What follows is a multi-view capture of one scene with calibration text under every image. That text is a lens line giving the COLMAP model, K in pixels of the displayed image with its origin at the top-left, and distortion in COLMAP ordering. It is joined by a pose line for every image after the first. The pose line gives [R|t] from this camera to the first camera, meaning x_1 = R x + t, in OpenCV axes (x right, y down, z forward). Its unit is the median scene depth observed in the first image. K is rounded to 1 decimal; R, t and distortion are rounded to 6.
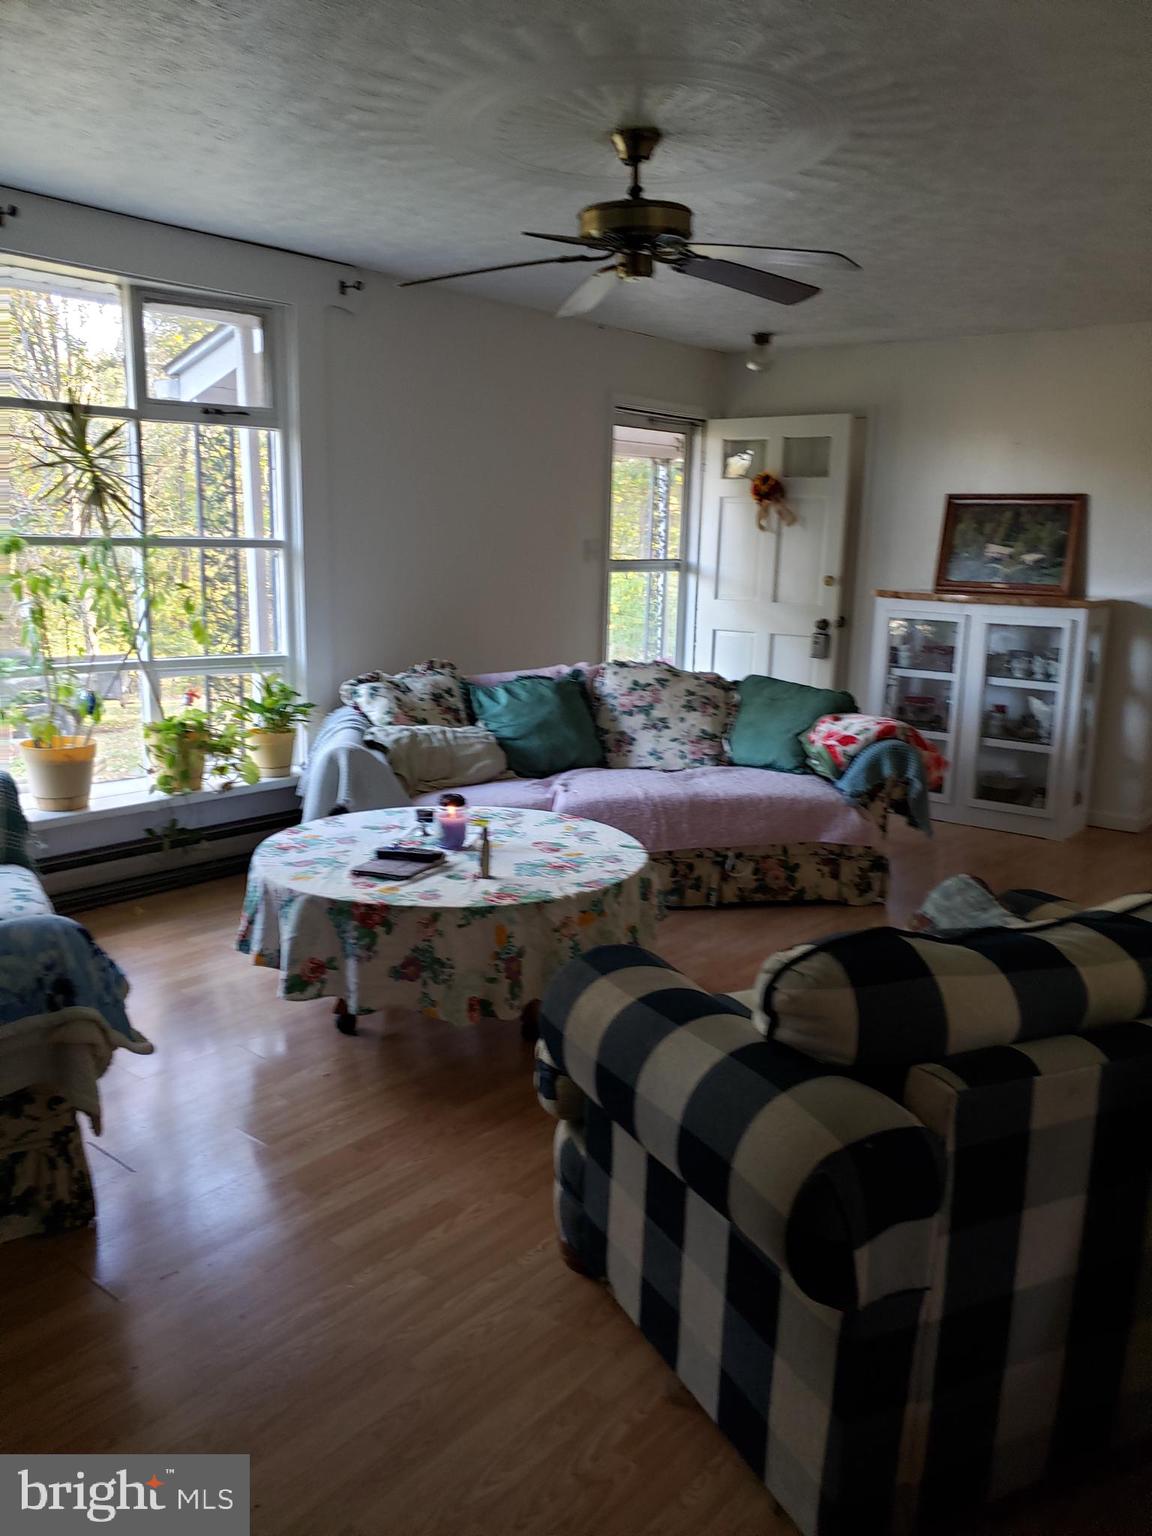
lens RADIAL K [[1180.4, 0, 576.0], [0, 1180.4, 768.0], [0, 0, 1]] dist [0.089722, -0.083806]
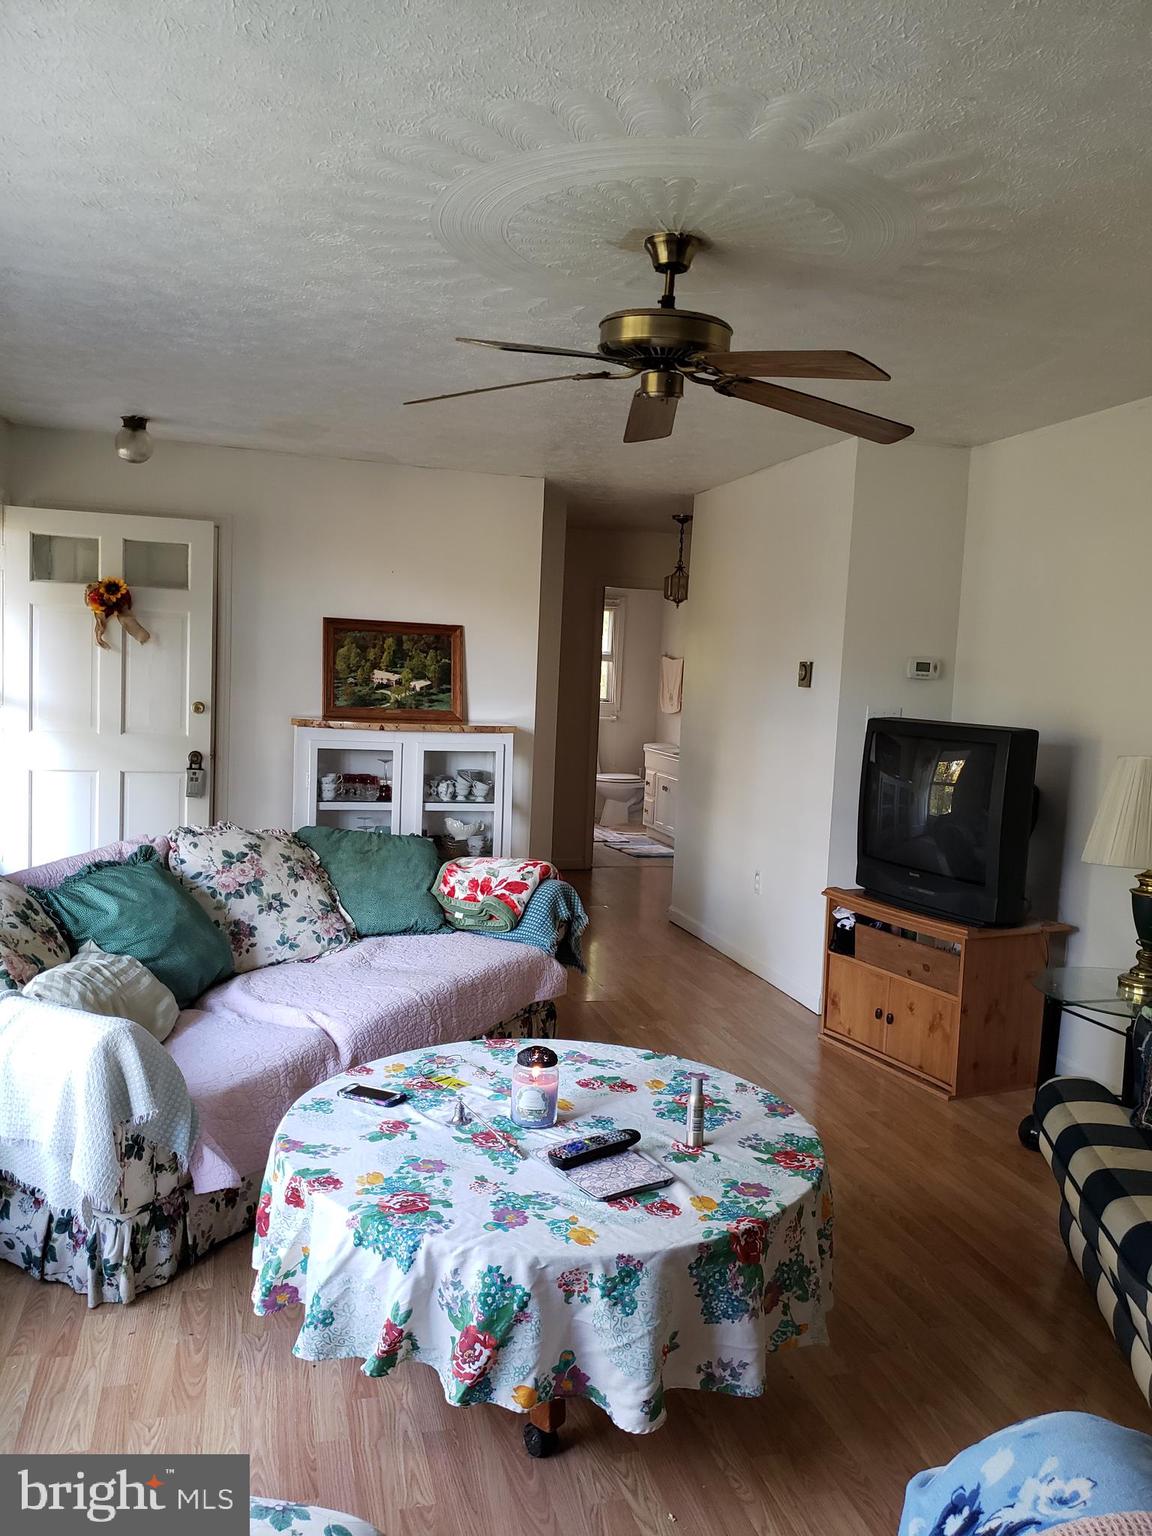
lens RADIAL K [[1180.4, 0, 576.0], [0, 1180.4, 768.0], [0, 0, 1]] dist [0.089722, -0.083806]
pose [[0.579769, -0.068549, 0.811892, -0.447109], [0.131345, 0.991285, -0.010097, -0.091524], [-0.804125, 0.112492, 0.583720, 0.366768]]
